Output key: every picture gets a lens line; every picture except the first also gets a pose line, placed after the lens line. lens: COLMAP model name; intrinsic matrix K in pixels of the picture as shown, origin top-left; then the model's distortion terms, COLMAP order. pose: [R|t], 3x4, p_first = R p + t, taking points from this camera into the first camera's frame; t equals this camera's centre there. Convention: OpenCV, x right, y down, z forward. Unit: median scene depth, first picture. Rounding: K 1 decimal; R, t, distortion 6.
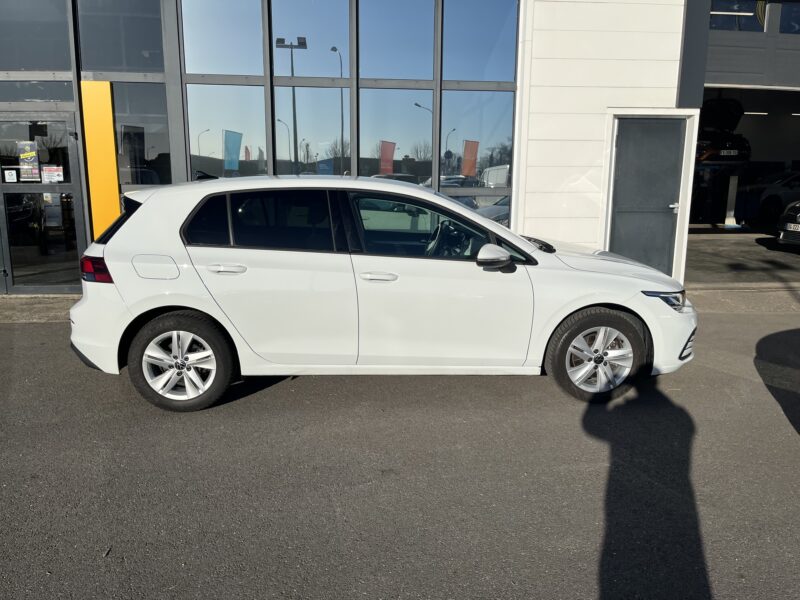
lens RADIAL K [[609.9, 0, 407.1], [0, 609.9, 294.8], [0, 0, 1]] dist [0.079144, -0.112742]
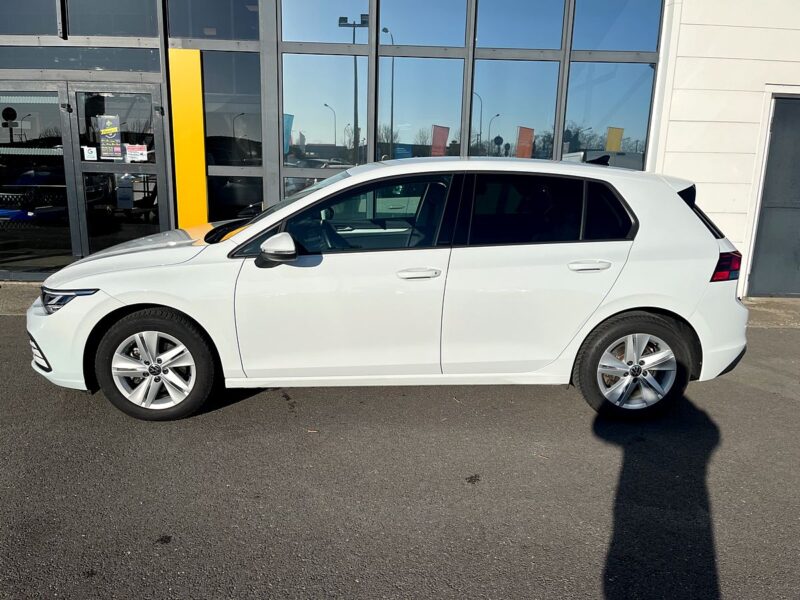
lens RADIAL K [[609.9, 0, 397.9], [0, 609.9, 299.5], [0, 0, 1]] dist [0.079144, -0.112742]
pose [[0.997267, 0.032472, -0.066363, -0.120459], [-0.030613, 0.999115, 0.028837, -0.017064], [0.067240, -0.026727, 0.997379, 0.112975]]
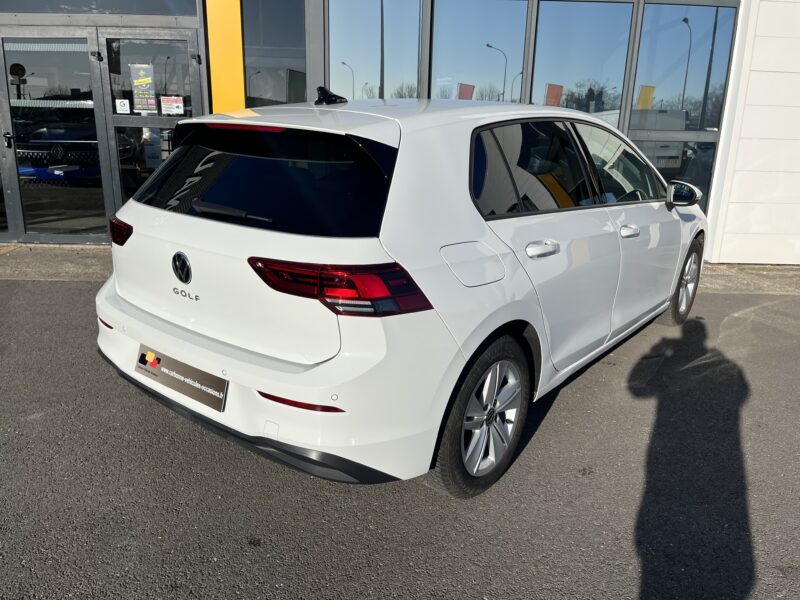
lens RADIAL K [[609.9, 0, 407.4], [0, 609.9, 298.5], [0, 0, 1]] dist [0.079144, -0.112742]
pose [[0.996413, 0.040613, -0.074236, -0.177042], [-0.034077, 0.995601, 0.087283, -0.016611], [0.077454, -0.084440, 0.993414, 0.162267]]
